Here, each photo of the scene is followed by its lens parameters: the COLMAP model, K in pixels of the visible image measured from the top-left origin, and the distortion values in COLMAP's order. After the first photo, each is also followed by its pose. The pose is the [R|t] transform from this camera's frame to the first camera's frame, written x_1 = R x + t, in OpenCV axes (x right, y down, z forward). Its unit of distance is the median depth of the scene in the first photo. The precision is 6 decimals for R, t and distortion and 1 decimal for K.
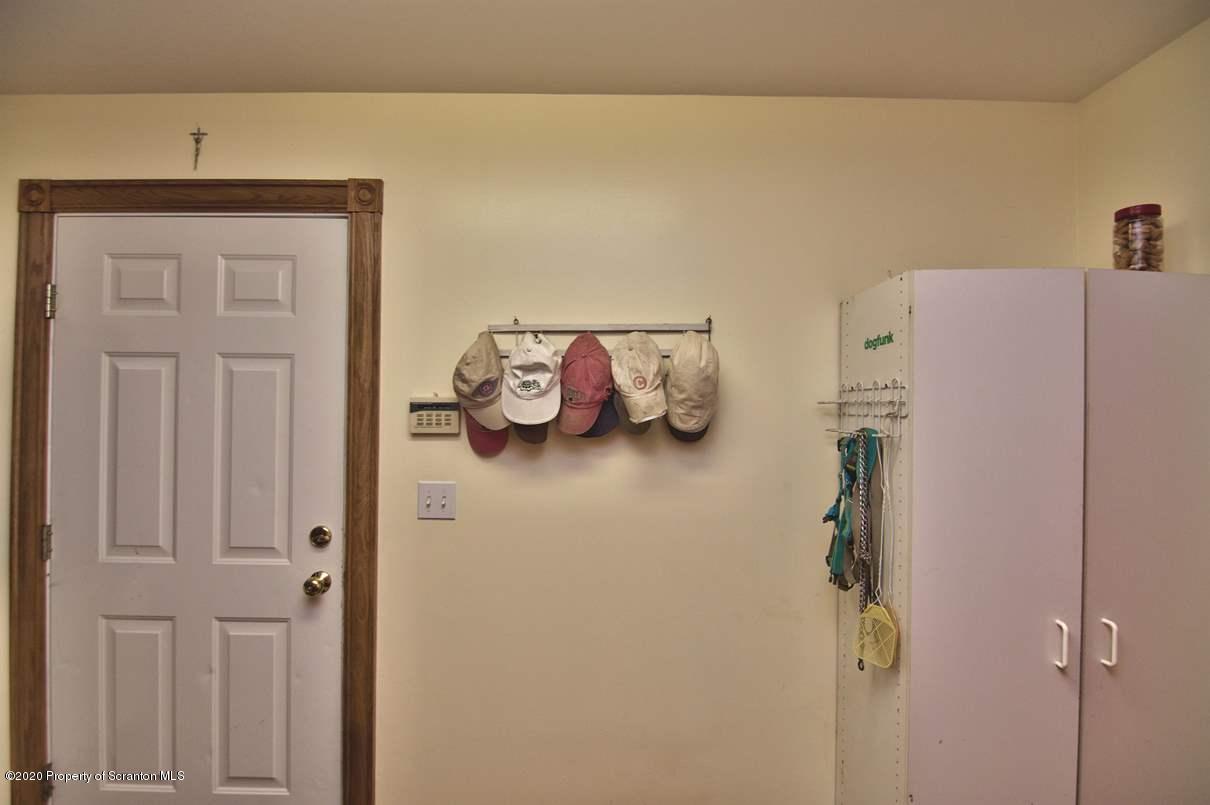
lens RADIAL K [[585.2, 0, 605.7], [0, 585.2, 403.2], [0, 0, 1]] dist [-0.010655, -0.008009]
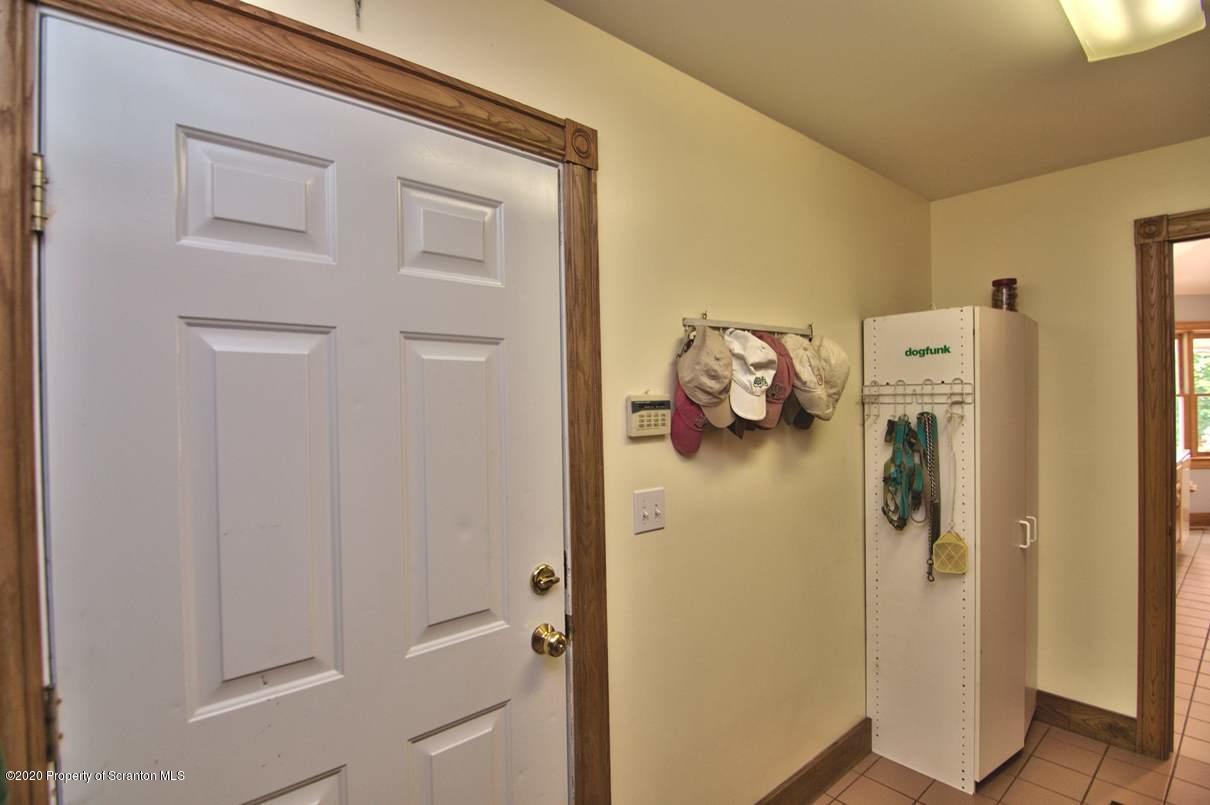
lens RADIAL K [[588.0, 0, 604.9], [0, 588.0, 398.8], [0, 0, 1]] dist [-0.021903, -0.000611]
pose [[0.761075, -0.019329, 0.648375, -0.925592], [0.013373, 0.999811, 0.014108, -0.017668], [-0.648526, -0.002067, 0.761190, 0.365696]]
